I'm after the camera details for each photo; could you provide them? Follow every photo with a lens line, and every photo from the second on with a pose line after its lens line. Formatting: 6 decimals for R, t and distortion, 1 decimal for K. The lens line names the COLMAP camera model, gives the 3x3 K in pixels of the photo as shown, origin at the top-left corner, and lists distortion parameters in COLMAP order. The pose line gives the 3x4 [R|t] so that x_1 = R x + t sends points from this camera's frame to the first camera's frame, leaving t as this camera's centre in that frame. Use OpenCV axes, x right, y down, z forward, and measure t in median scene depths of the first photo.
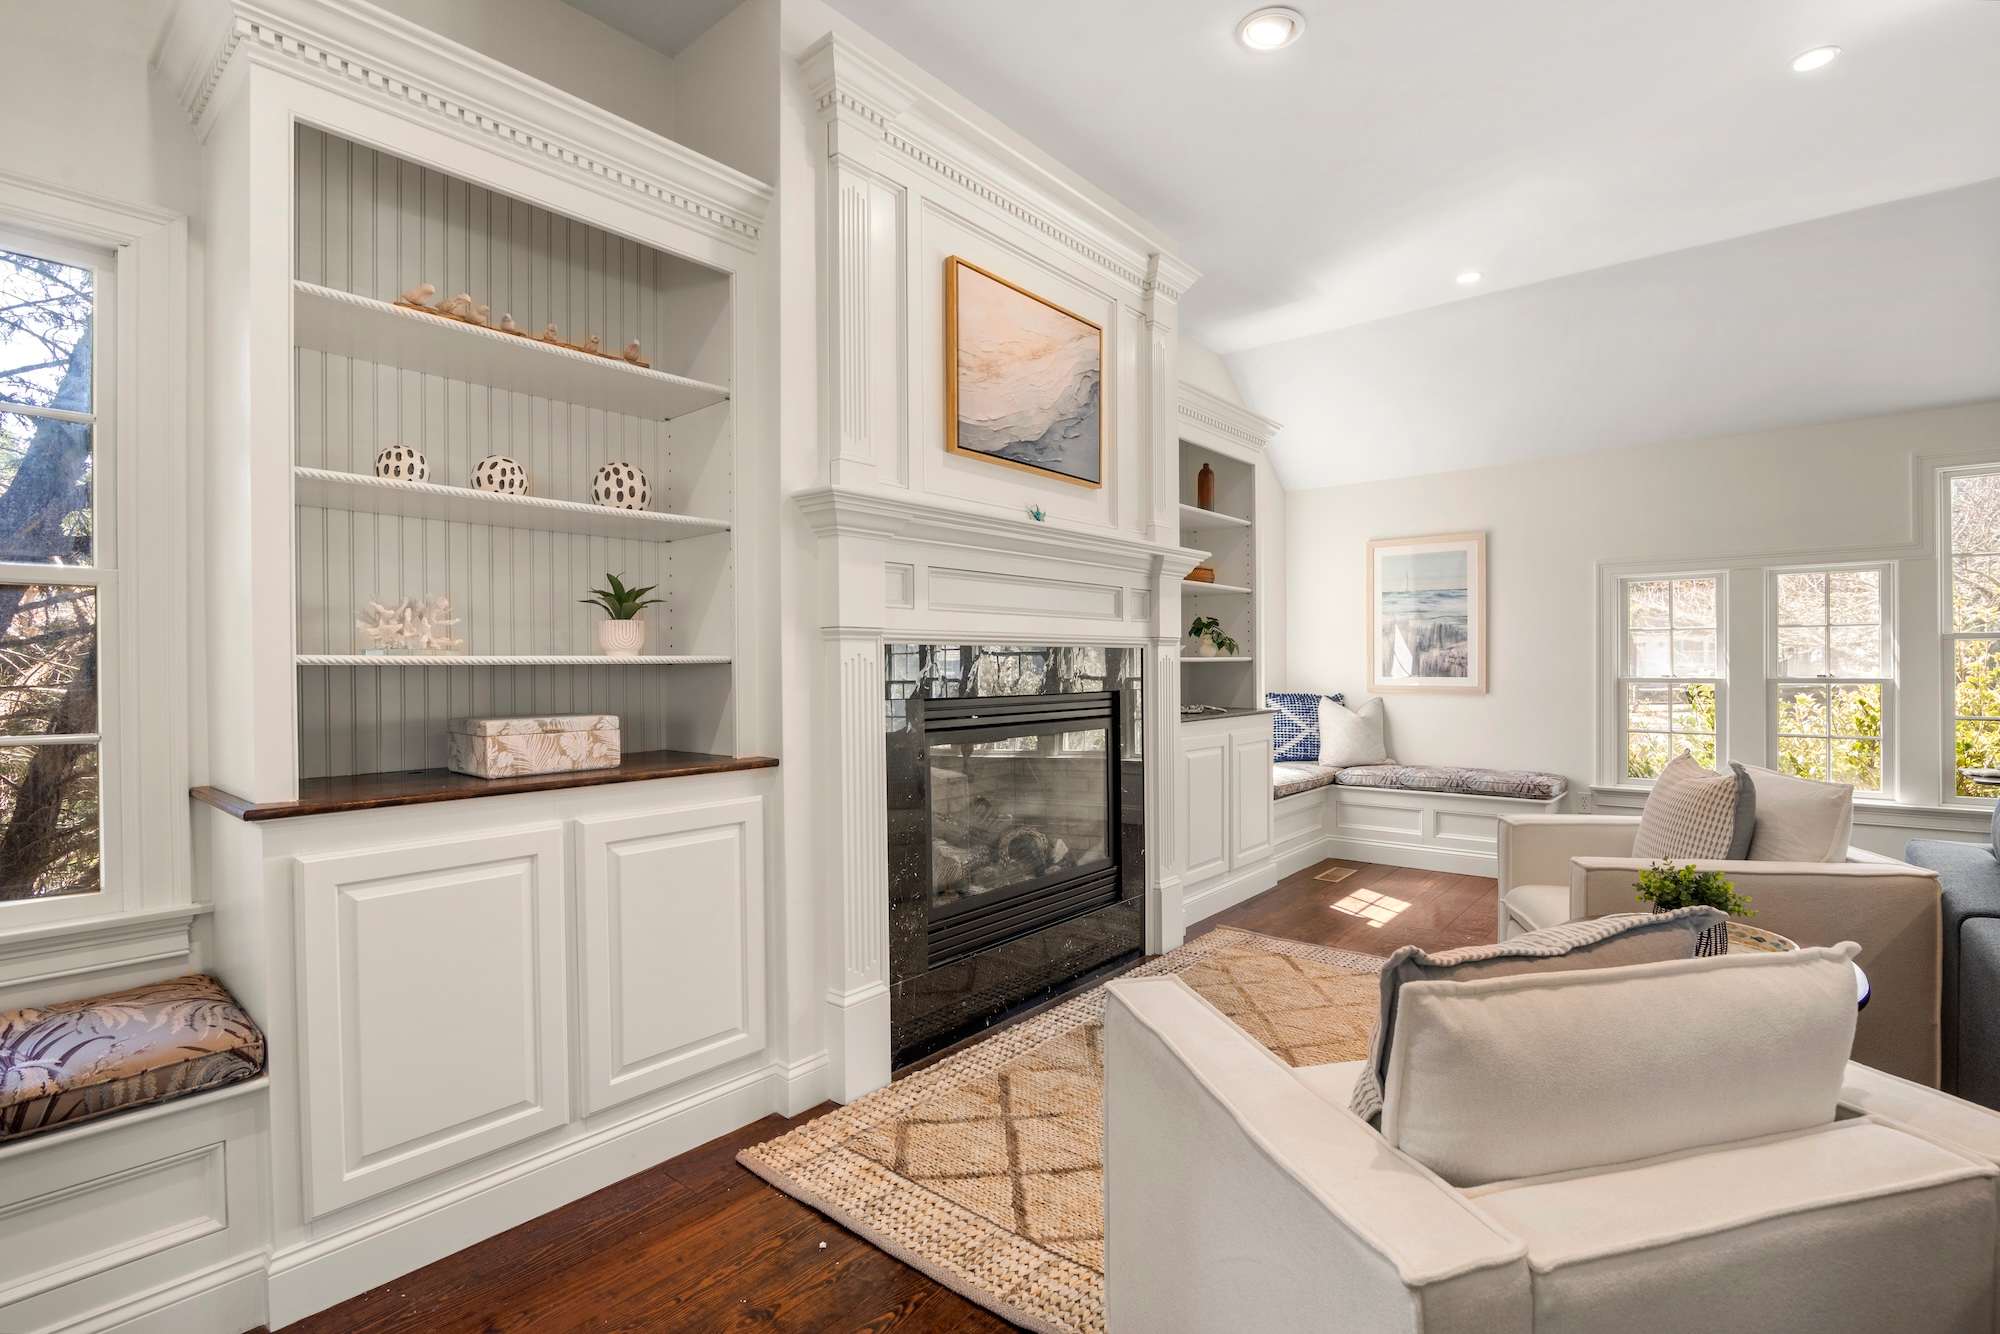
lens RADIAL K [[921.8, 0, 1000.4], [0, 921.8, 673.4], [0, 0, 1]] dist [-0.018770, 0.000059]
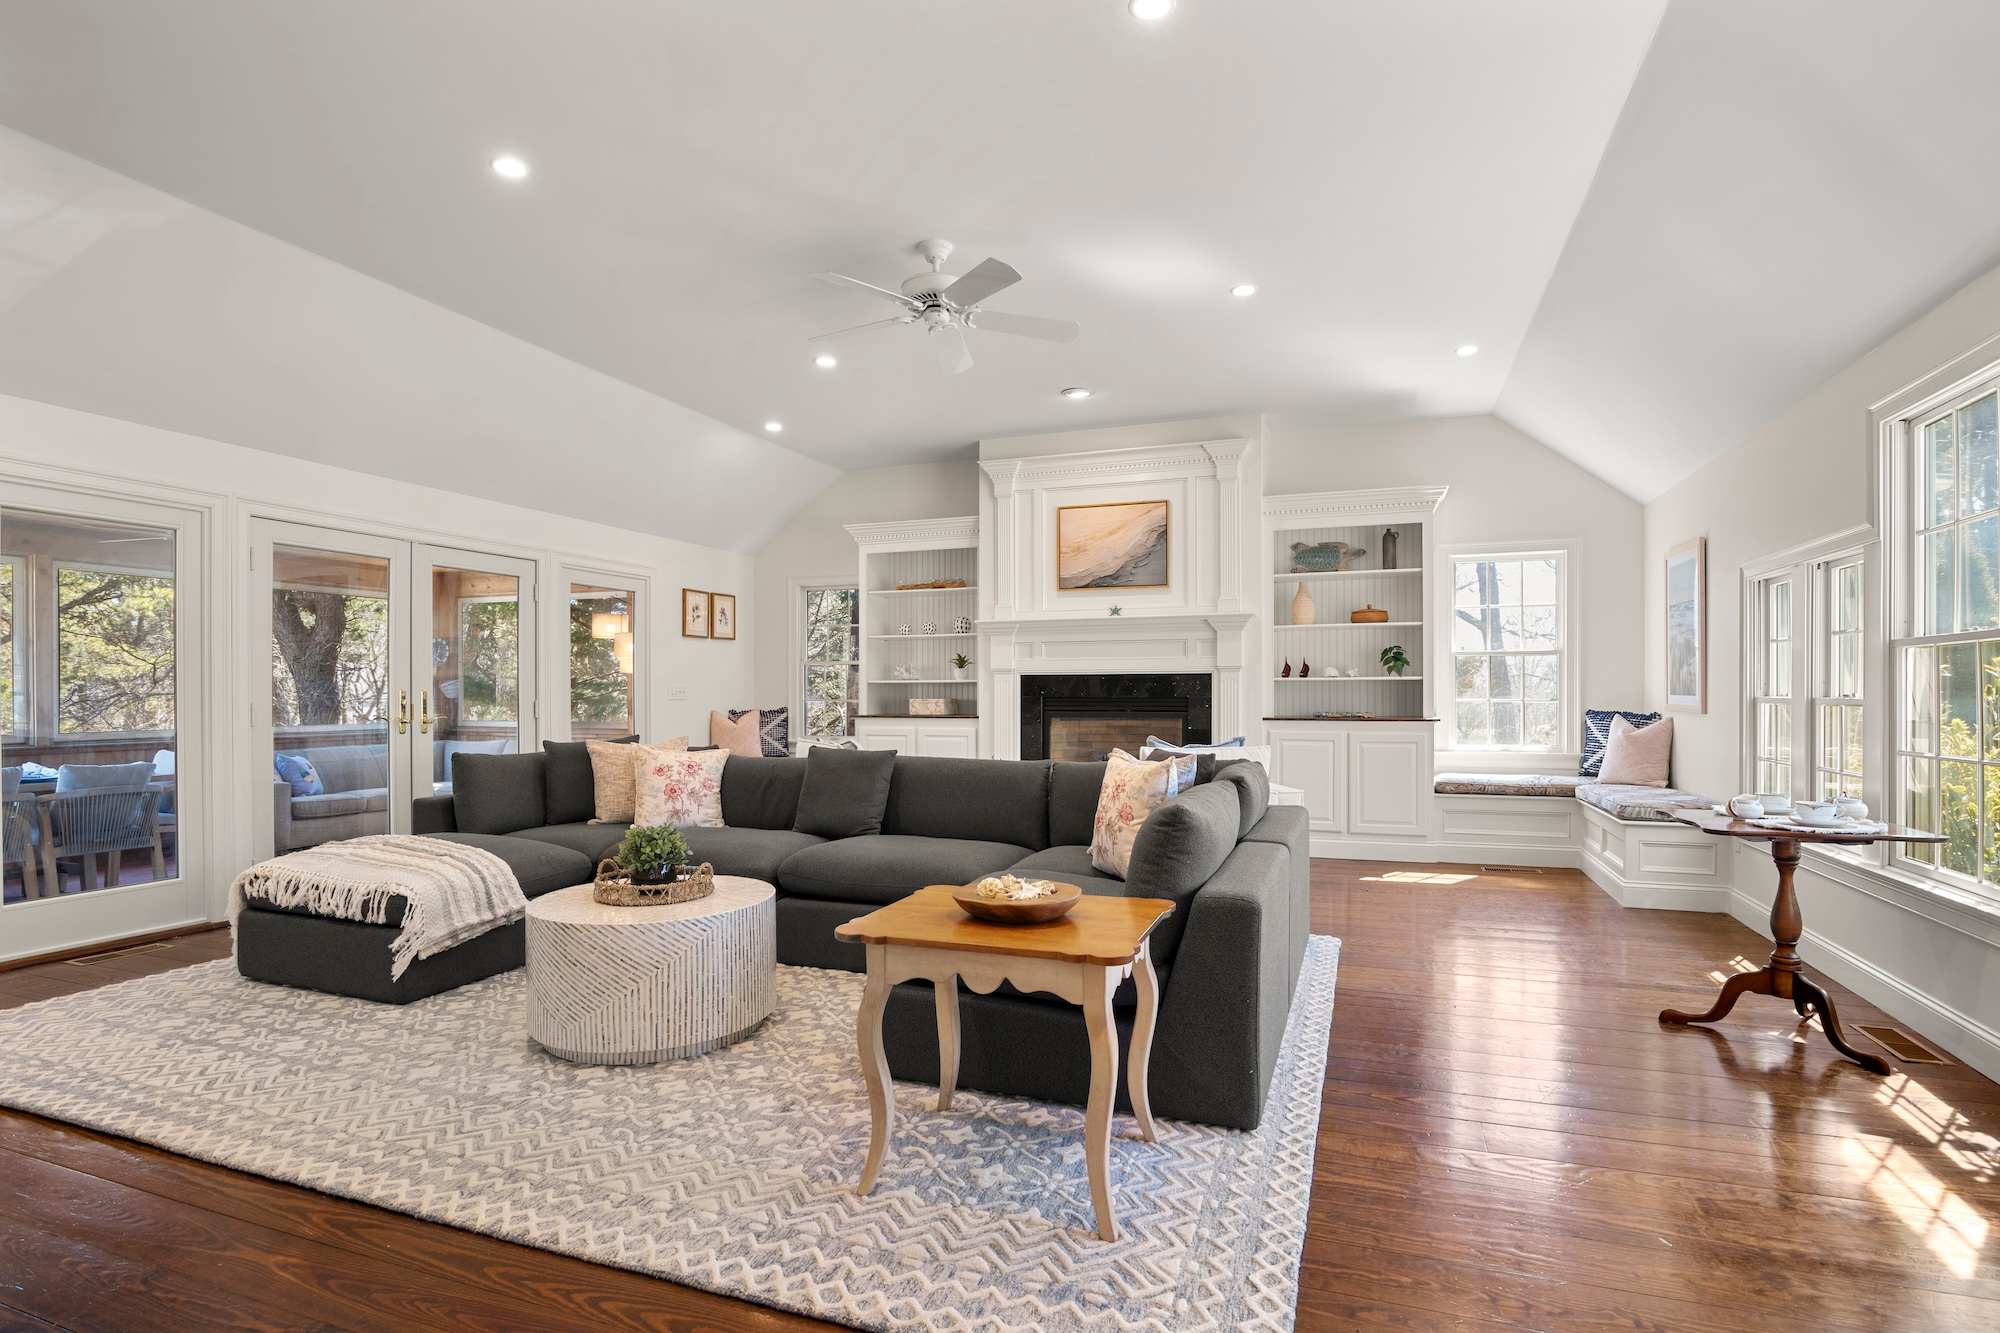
lens RADIAL K [[959.1, 0, 1002.7], [0, 959.1, 698.8], [0, 0, 1]] dist [-0.017494, -0.000080]
pose [[0.337337, 0.016295, -0.941243, 2.316605], [-0.007691, 0.999865, 0.014554, -0.003525], [0.941353, 0.002329, 0.337417, 0.052063]]
